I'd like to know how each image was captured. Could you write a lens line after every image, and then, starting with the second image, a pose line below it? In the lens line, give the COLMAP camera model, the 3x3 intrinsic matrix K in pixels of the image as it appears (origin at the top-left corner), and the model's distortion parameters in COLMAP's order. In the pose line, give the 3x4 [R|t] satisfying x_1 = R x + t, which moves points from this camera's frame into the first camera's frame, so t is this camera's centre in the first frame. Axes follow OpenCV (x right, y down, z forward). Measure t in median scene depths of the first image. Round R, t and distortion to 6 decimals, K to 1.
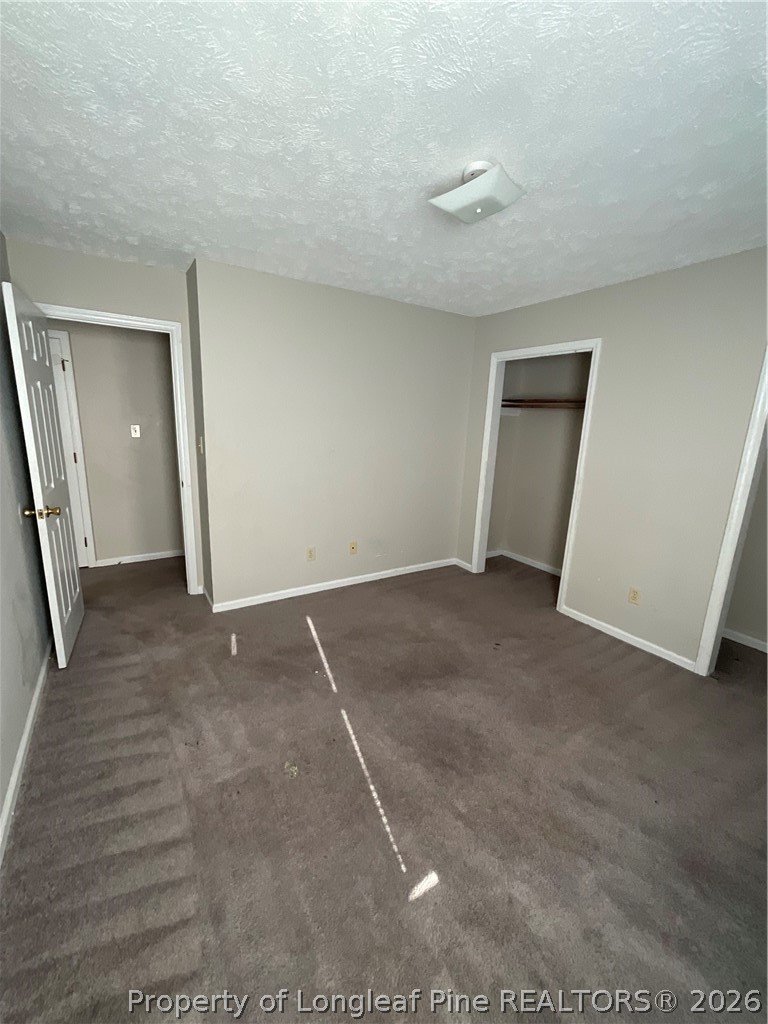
lens RADIAL K [[415.9, 0, 382.6], [0, 415.9, 514.3], [0, 0, 1]] dist [0.003055, 0.000096]
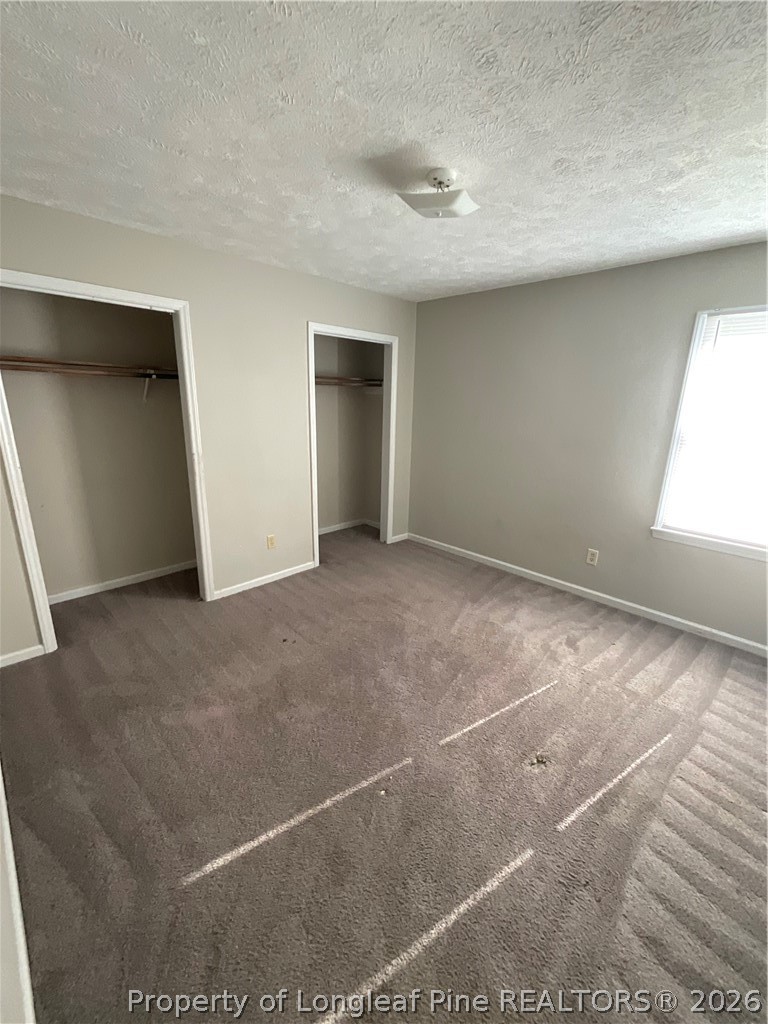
lens RADIAL K [[415.9, 0, 383.2], [0, 415.9, 507.7], [0, 0, 1]] dist [0.003055, 0.000096]
pose [[-0.214850, -0.279096, 0.935919, -0.549093], [0.195828, 0.926526, 0.321249, -0.213522], [-0.956813, 0.252299, -0.144410, 0.832514]]
